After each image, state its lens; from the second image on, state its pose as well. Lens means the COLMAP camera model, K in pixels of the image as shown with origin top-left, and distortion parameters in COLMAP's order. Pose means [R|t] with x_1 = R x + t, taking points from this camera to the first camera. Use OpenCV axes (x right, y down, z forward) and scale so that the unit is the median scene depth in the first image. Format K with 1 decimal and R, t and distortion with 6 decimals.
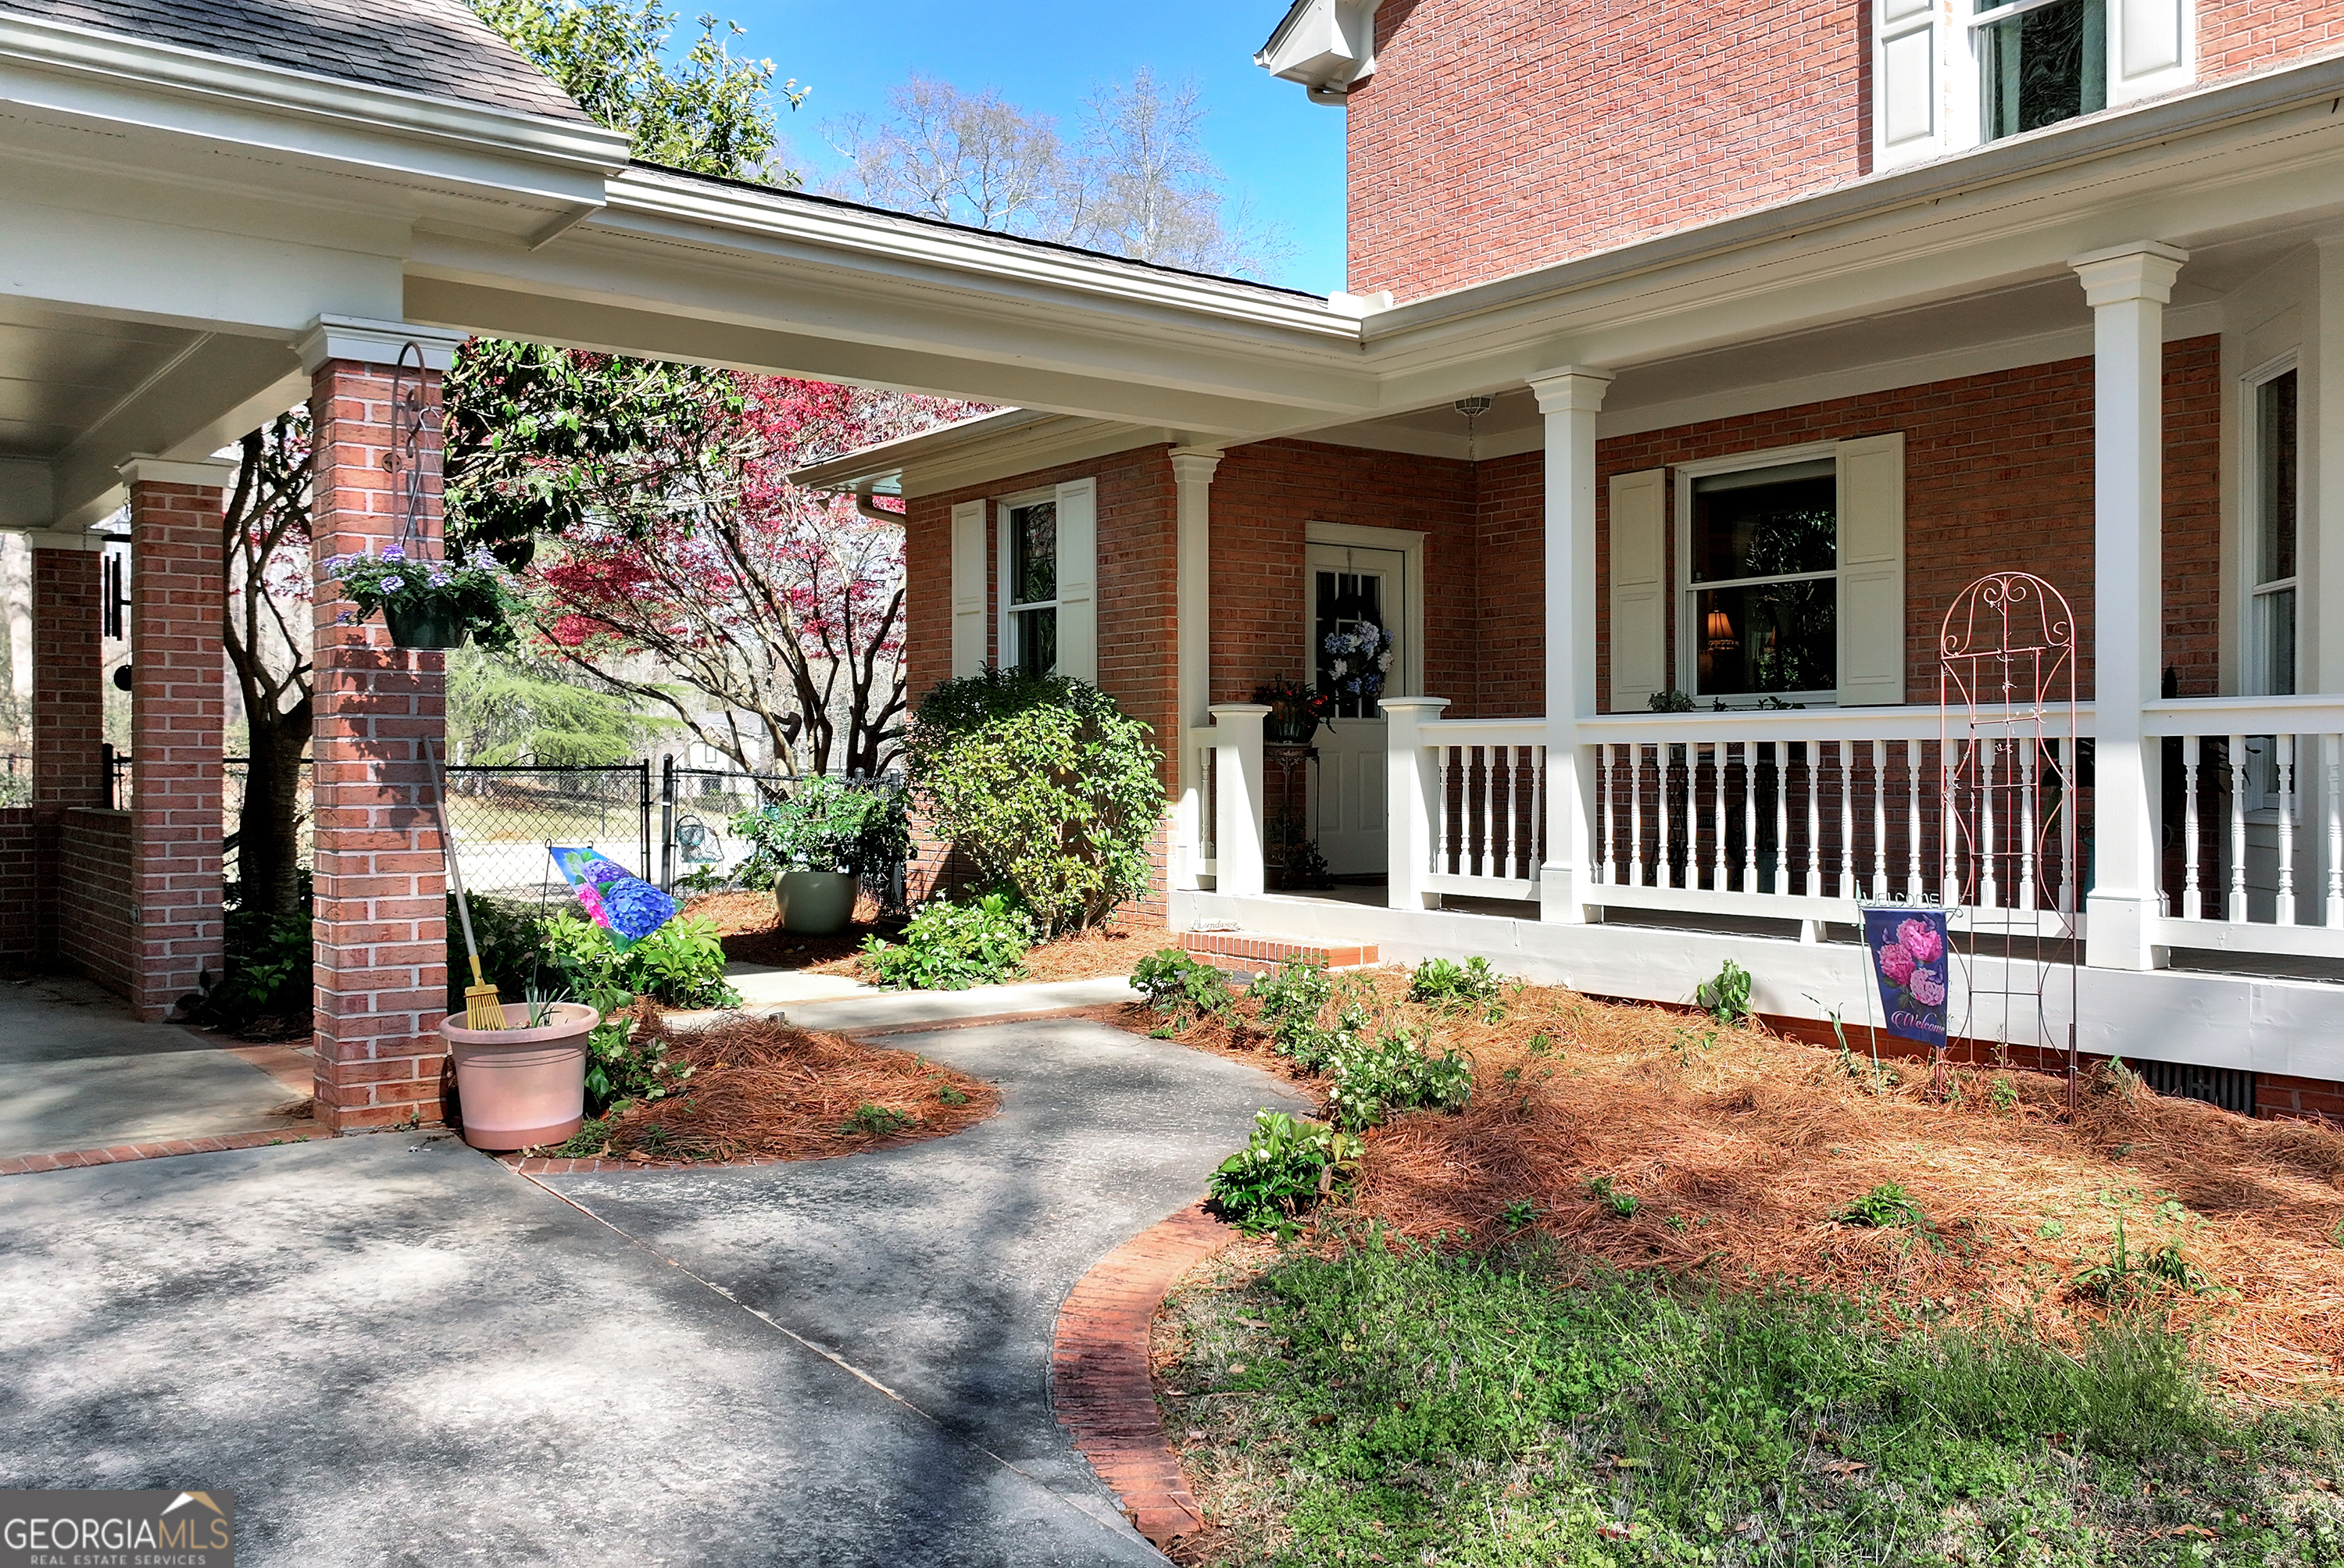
lens RADIAL K [[1914.5, 0, 1195.5], [0, 1914.5, 778.4], [0, 0, 1]] dist [0.009024, -0.016467]
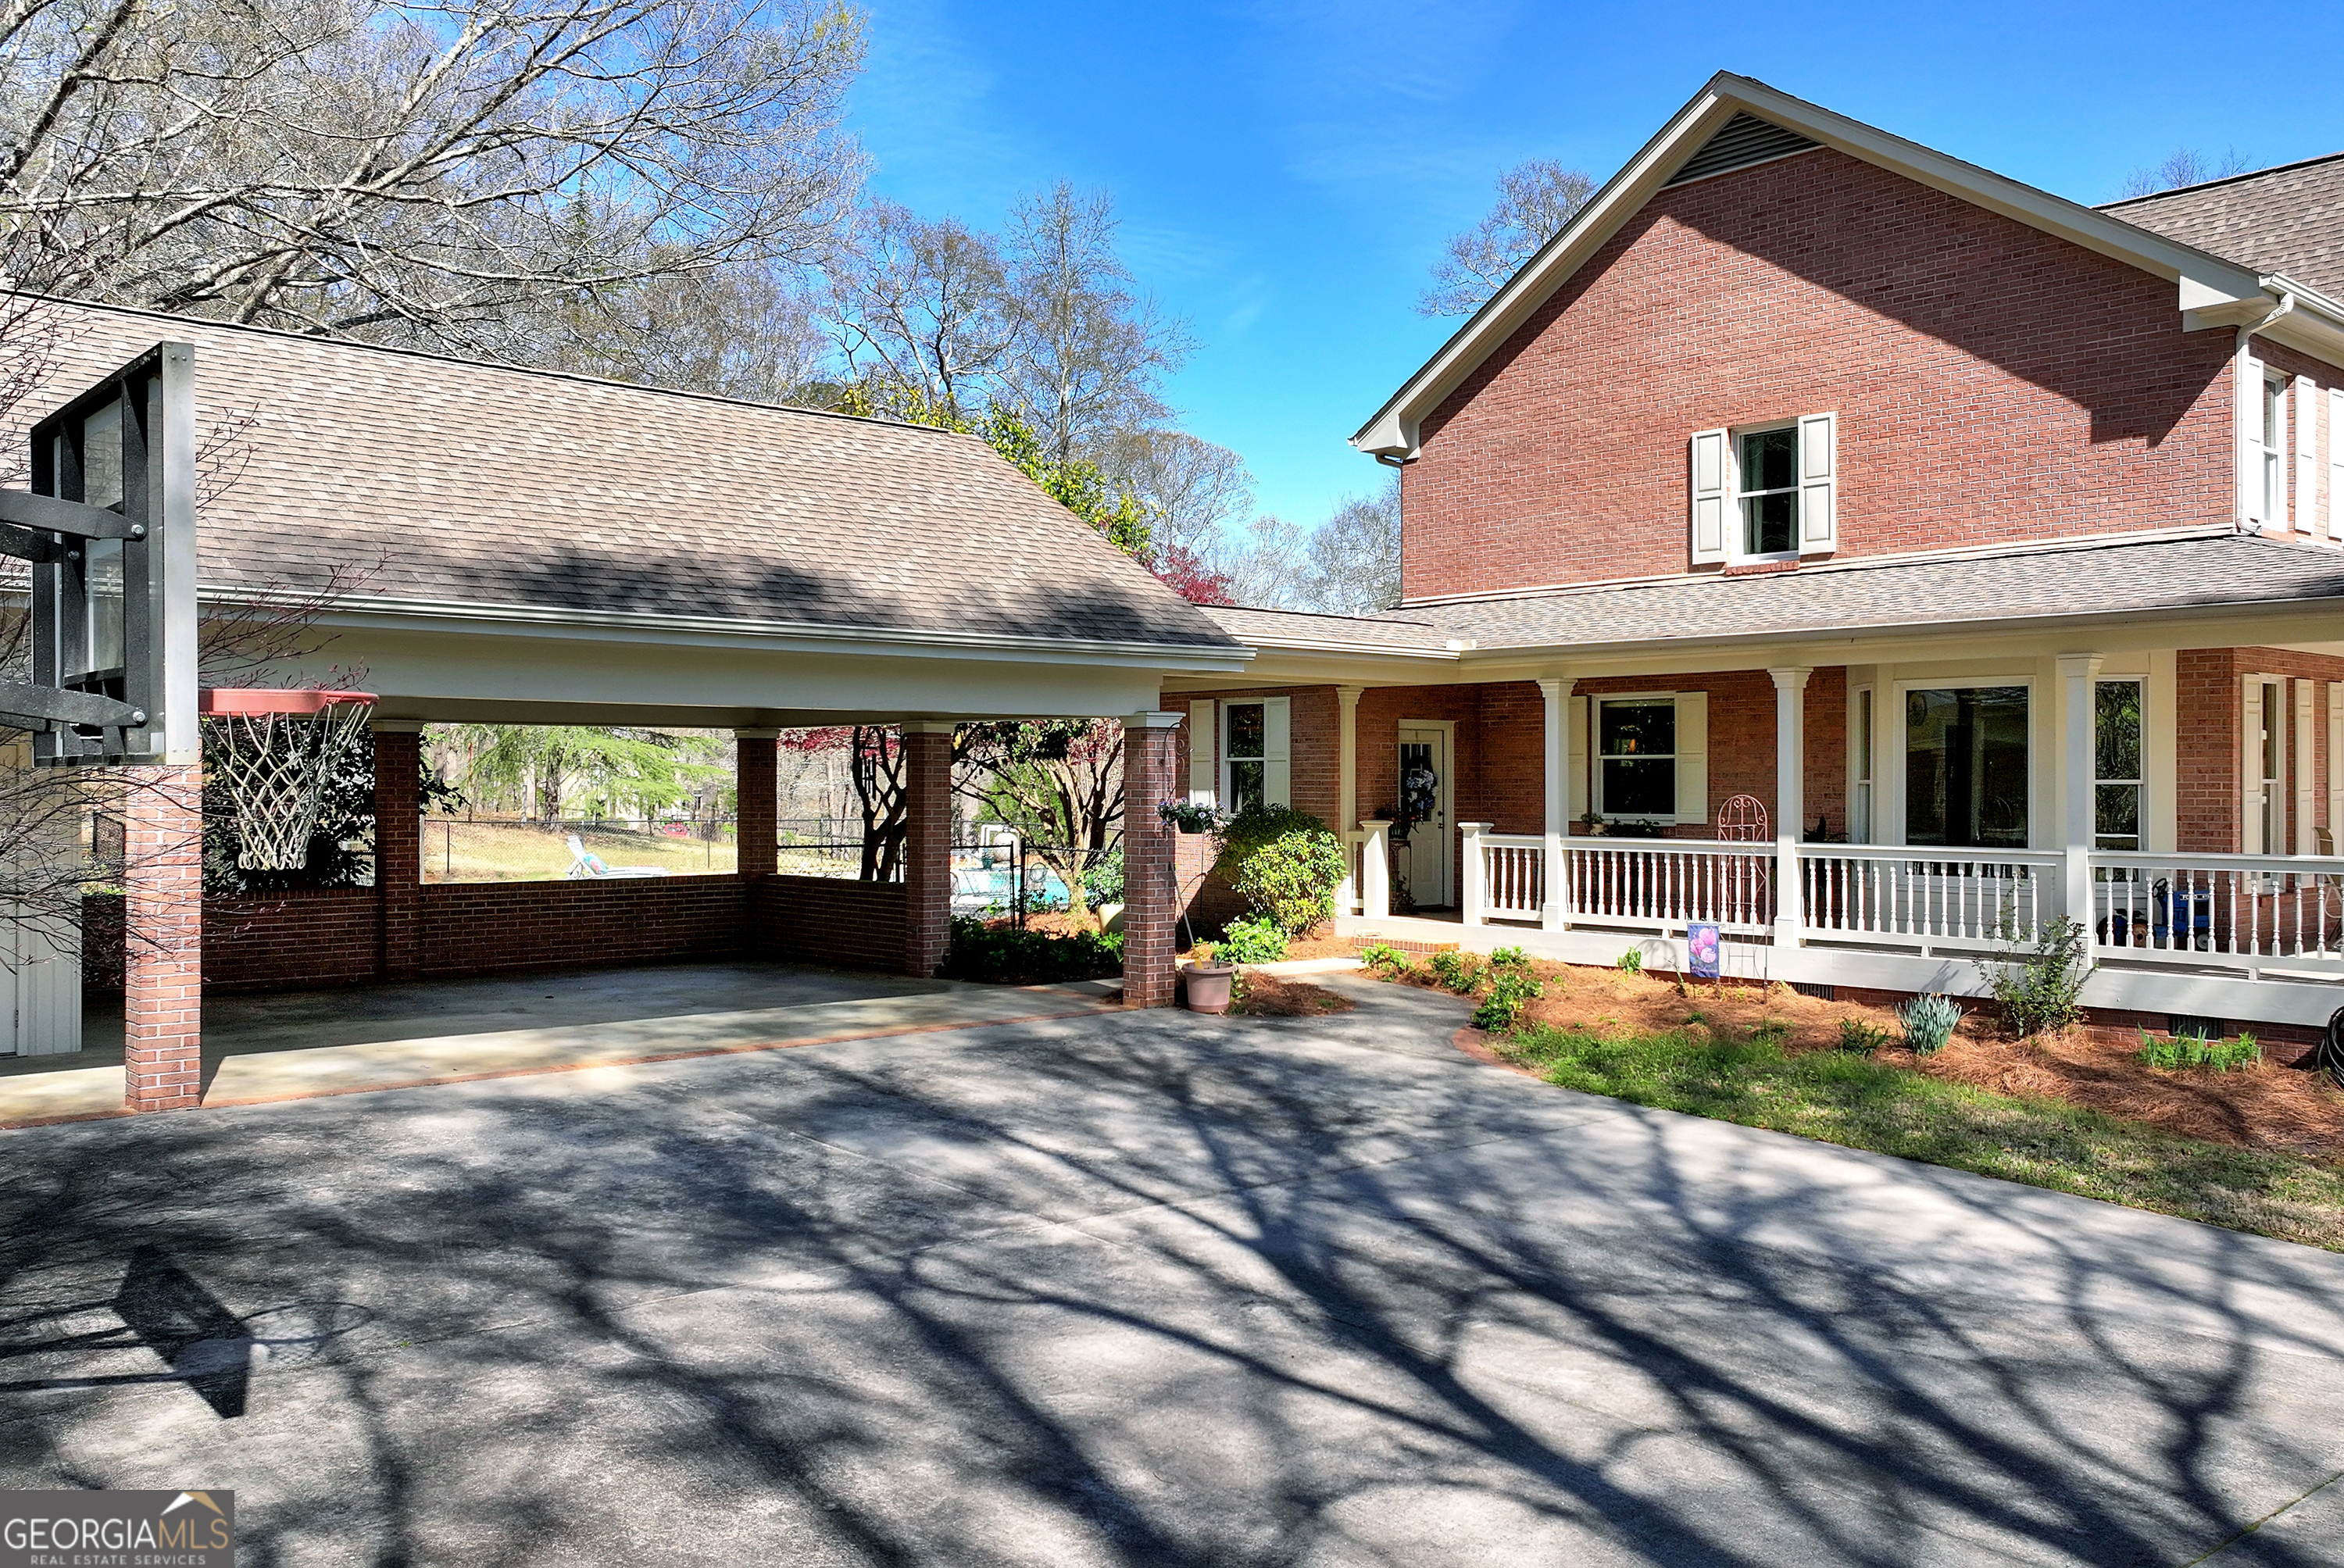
lens RADIAL K [[1914.5, 0, 1153.9], [0, 1914.5, 789.3], [0, 0, 1]] dist [0.009024, -0.016467]
pose [[0.997842, 0.001435, 0.065639, -0.389395], [-0.001288, 0.999997, -0.002277, -0.076839], [-0.065642, 0.002188, 0.997841, -1.101711]]
